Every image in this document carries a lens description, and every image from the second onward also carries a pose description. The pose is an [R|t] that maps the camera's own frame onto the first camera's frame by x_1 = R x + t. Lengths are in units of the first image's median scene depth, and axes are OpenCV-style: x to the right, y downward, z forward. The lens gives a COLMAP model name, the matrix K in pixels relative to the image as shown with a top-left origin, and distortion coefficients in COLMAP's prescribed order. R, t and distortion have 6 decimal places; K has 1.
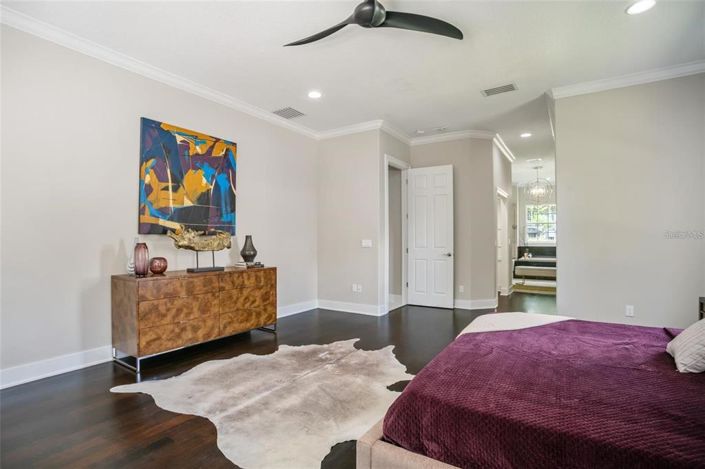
lens RADIAL K [[344.6, 0, 347.9], [0, 344.6, 240.0], [0, 0, 1]] dist [-0.069382, 0.026169]
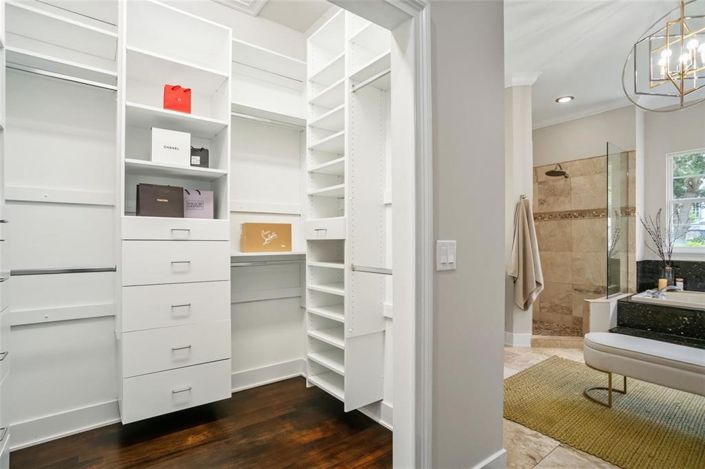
lens RADIAL K [[344.6, 0, 347.9], [0, 344.6, 240.0], [0, 0, 1]] dist [-0.069382, 0.026169]
pose [[0.932595, -0.001983, -0.360919, 0.333719], [-0.001520, 0.999954, -0.009420, 0.000615], [0.360921, 0.009333, 0.932550, 0.538732]]
